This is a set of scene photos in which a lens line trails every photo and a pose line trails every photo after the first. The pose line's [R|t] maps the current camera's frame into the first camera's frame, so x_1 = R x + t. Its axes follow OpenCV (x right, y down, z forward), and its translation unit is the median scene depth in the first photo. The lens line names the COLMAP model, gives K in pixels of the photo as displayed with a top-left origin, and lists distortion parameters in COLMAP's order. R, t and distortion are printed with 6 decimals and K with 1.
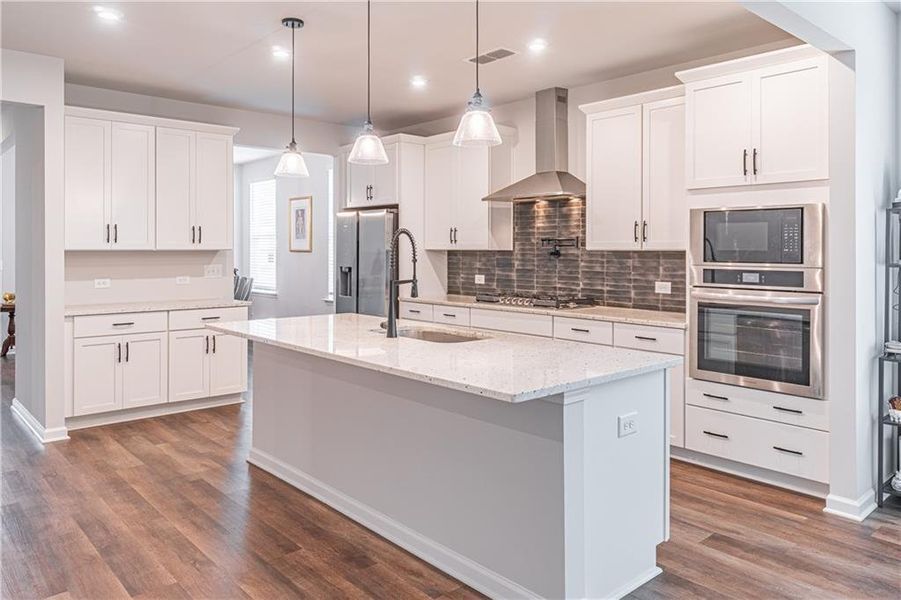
lens RADIAL K [[643.6, 0, 449.7], [0, 643.6, 247.6], [0, 0, 1]] dist [-0.002661, 0.002733]
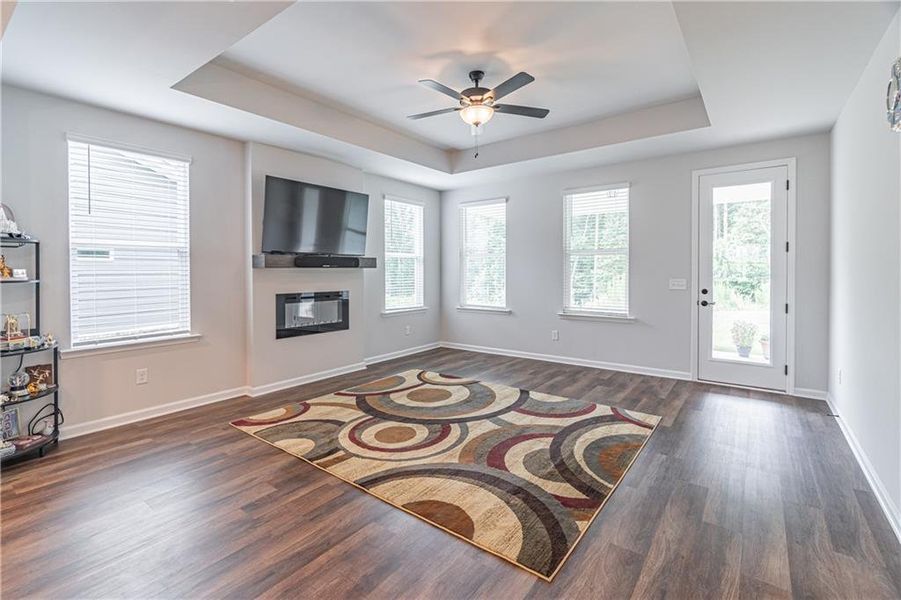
lens RADIAL K [[403.9, 0, 446.3], [0, 403.9, 274.0], [0, 0, 1]] dist [-0.000422, 0.000096]
pose [[-0.184936, -0.010949, 0.982689, -0.168827], [-0.000373, 0.999939, 0.011071, 0.002575], [-0.982750, 0.001681, -0.184929, 0.188912]]
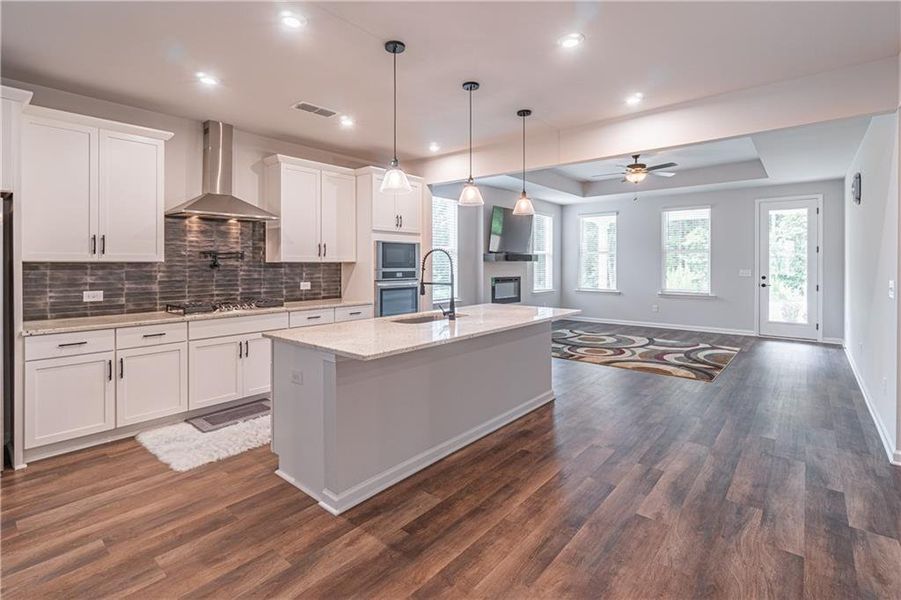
lens RADIAL K [[428.3, 0, 449.0], [0, 428.3, 262.5], [0, 0, 1]] dist [-0.000586, 0.000454]
pose [[-0.143069, -0.001138, 0.989712, -0.734839], [-0.004262, 0.999991, 0.000534, 0.003039], [-0.989704, -0.004142, -0.143072, 0.781357]]
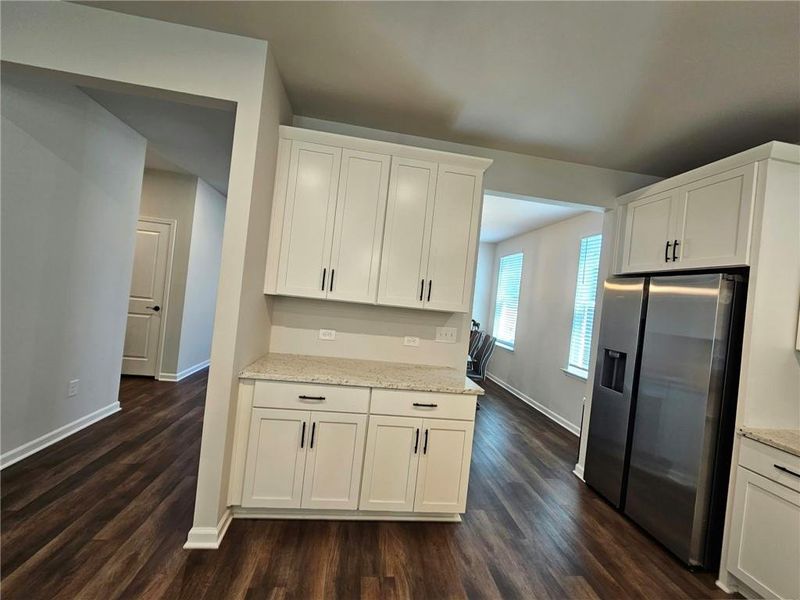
lens RADIAL K [[328.0, 0, 398.2], [0, 328.0, 295.8], [0, 0, 1]] dist [-0.001421, -0.000099]
pose [[0.820830, 0.086028, -0.564657, -0.216395], [-0.102797, 0.994700, 0.002114, -0.012134], [0.561846, 0.056310, 0.825323, 0.733999]]
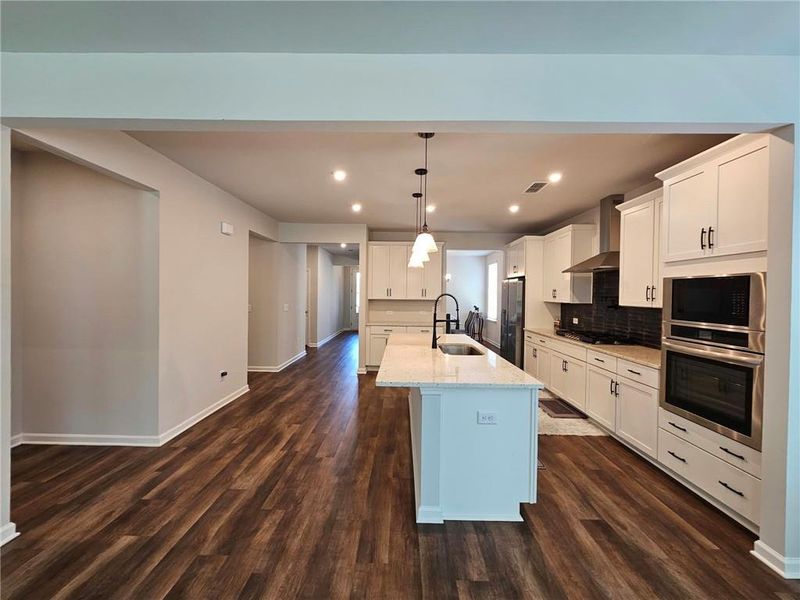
lens RADIAL K [[328.0, 0, 398.2], [0, 328.0, 295.8], [0, 0, 1]] dist [-0.001421, -0.000099]
pose [[0.739751, 0.011256, -0.672786, 0.341599], [-0.009548, 0.999935, 0.006231, -0.018120], [0.672813, 0.001815, 0.739811, 0.121539]]
